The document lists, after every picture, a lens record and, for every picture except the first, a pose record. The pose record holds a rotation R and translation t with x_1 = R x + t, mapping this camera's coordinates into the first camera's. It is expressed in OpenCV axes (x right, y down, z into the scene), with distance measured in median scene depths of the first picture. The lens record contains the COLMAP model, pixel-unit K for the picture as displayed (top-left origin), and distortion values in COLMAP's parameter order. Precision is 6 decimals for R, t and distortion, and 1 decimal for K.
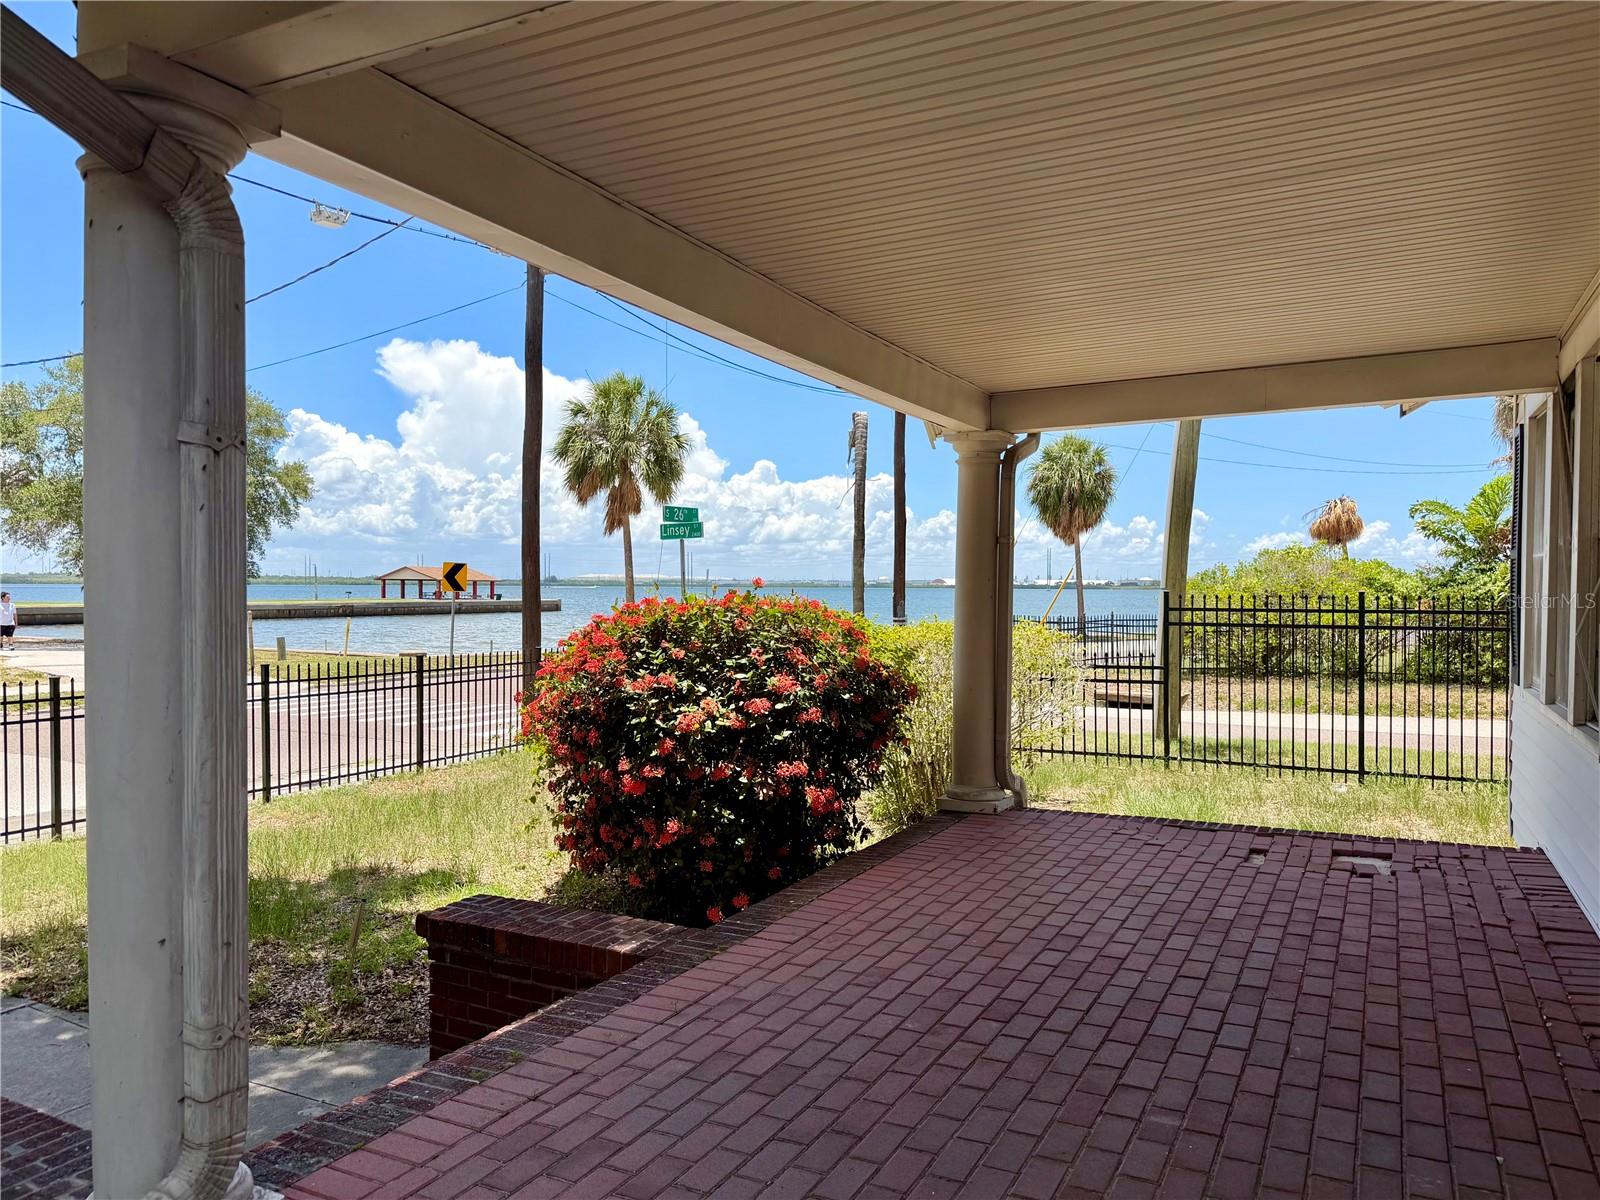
lens RADIAL K [[1152.8, 0, 804.2], [0, 1152.8, 602.2], [0, 0, 1]] dist [0.055999, -0.041474]
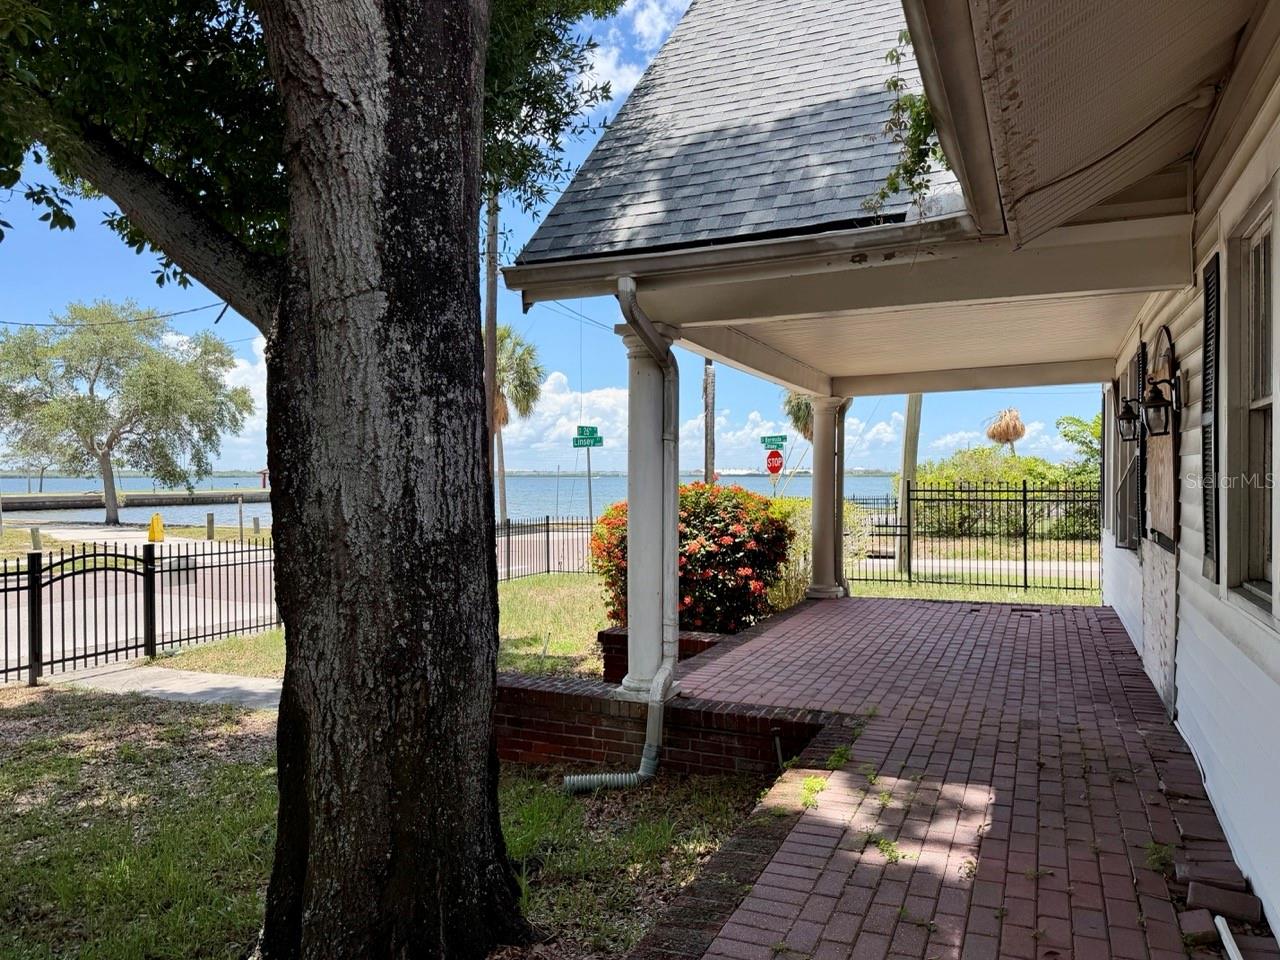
lens RADIAL K [[922.2, 0, 634.9], [0, 922.2, 481.2], [0, 0, 1]] dist [0.055999, -0.041474]
pose [[0.998759, -0.007300, 0.049276, -0.108060], [0.007695, 0.999940, -0.007824, -0.000076], [-0.049216, 0.008193, 0.998755, -0.226700]]
